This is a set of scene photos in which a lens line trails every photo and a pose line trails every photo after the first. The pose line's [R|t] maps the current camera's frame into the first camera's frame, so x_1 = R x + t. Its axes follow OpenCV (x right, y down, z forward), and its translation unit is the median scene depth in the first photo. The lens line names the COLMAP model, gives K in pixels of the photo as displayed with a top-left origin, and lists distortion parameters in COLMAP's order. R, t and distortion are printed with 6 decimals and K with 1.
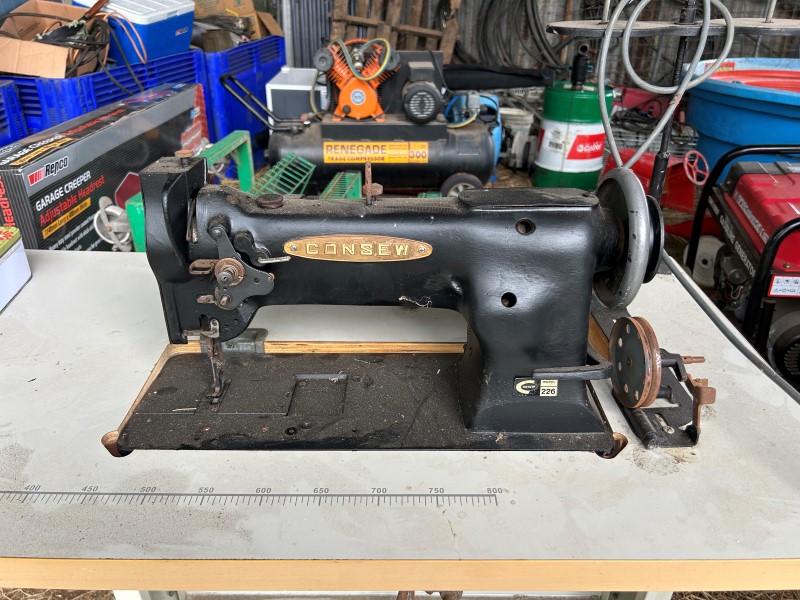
lens RADIAL K [[600.1, 0, 400.0], [0, 600.1, 300.0], [0, 0, 1]] dist [0.052643, -0.062094]
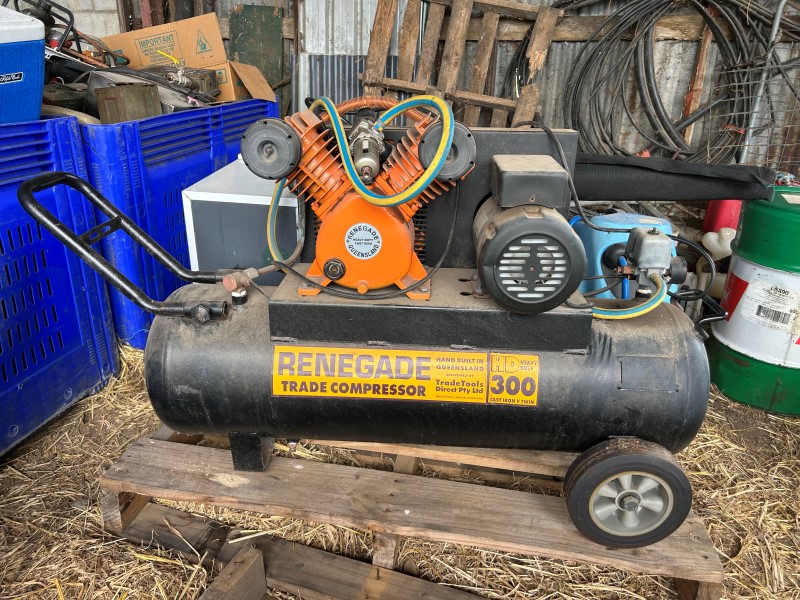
lens RADIAL K [[600.1, 0, 400.0], [0, 600.1, 300.0], [0, 0, 1]] dist [0.052643, -0.062094]
pose [[0.996983, 0.037690, -0.067851, -0.017938], [-0.044743, 0.993399, -0.105620, -0.252342], [0.063423, 0.108337, 0.992089, 0.606722]]
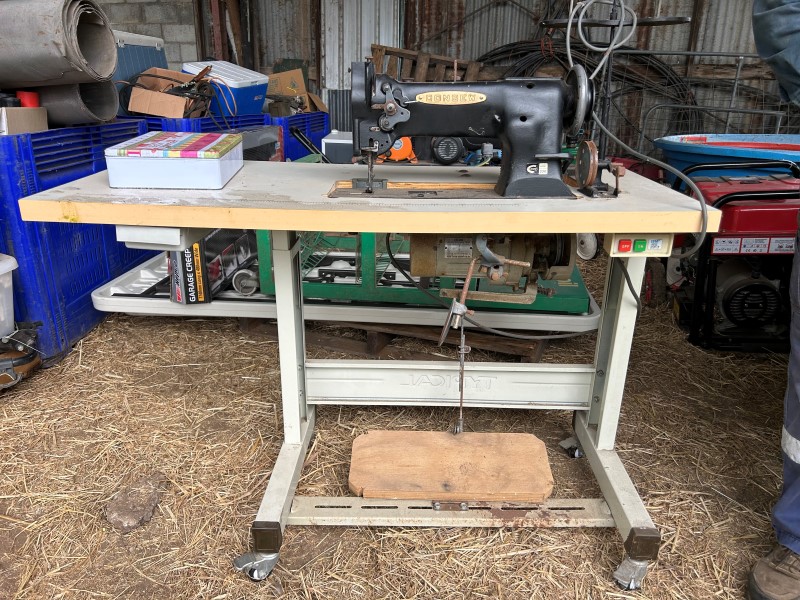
lens RADIAL K [[600.1, 0, 400.0], [0, 600.1, 300.0], [0, 0, 1]] dist [0.052643, -0.062094]
pose [[0.999856, 0.010263, -0.013490, -0.042233], [-0.012279, 0.987183, -0.159117, 0.185773], [0.011684, 0.159260, 0.987168, -0.194366]]
